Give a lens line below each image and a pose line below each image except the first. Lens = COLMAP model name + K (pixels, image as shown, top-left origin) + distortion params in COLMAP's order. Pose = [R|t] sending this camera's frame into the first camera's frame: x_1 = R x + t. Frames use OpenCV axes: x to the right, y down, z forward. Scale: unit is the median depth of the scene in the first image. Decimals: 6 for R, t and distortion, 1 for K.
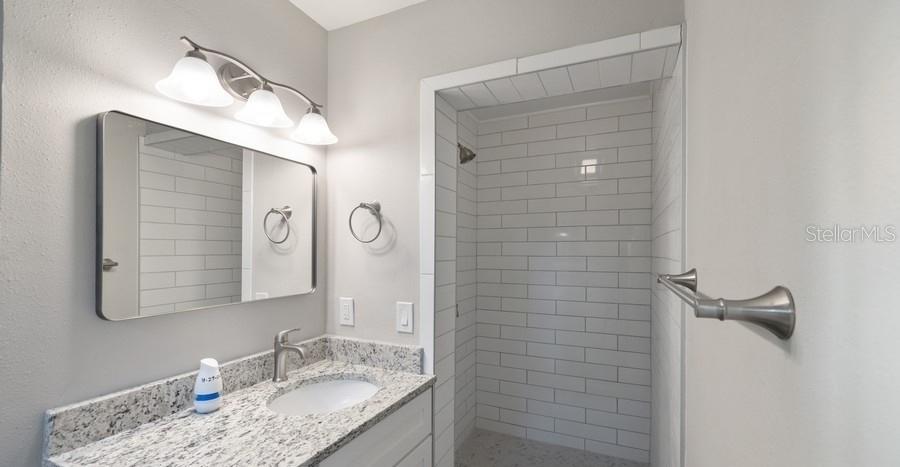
lens RADIAL K [[379.8, 0, 450.3], [0, 379.8, 249.0], [0, 0, 1]] dist [0.001858, 0.000202]
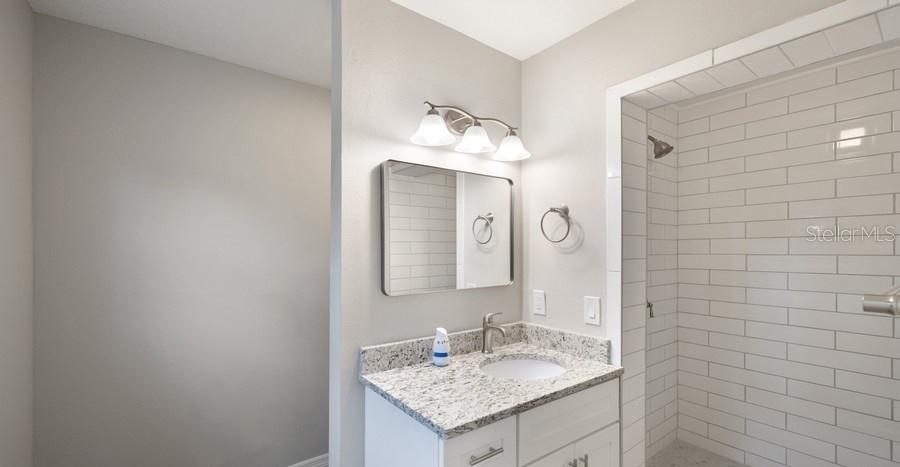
lens RADIAL K [[379.8, 0, 450.3], [0, 379.8, 249.0], [0, 0, 1]] dist [0.001858, 0.000202]
pose [[0.880539, -0.005281, -0.473944, 0.040116], [0.007446, 0.999969, 0.002692, -0.002599], [0.473915, -0.005899, 0.880551, -0.154403]]
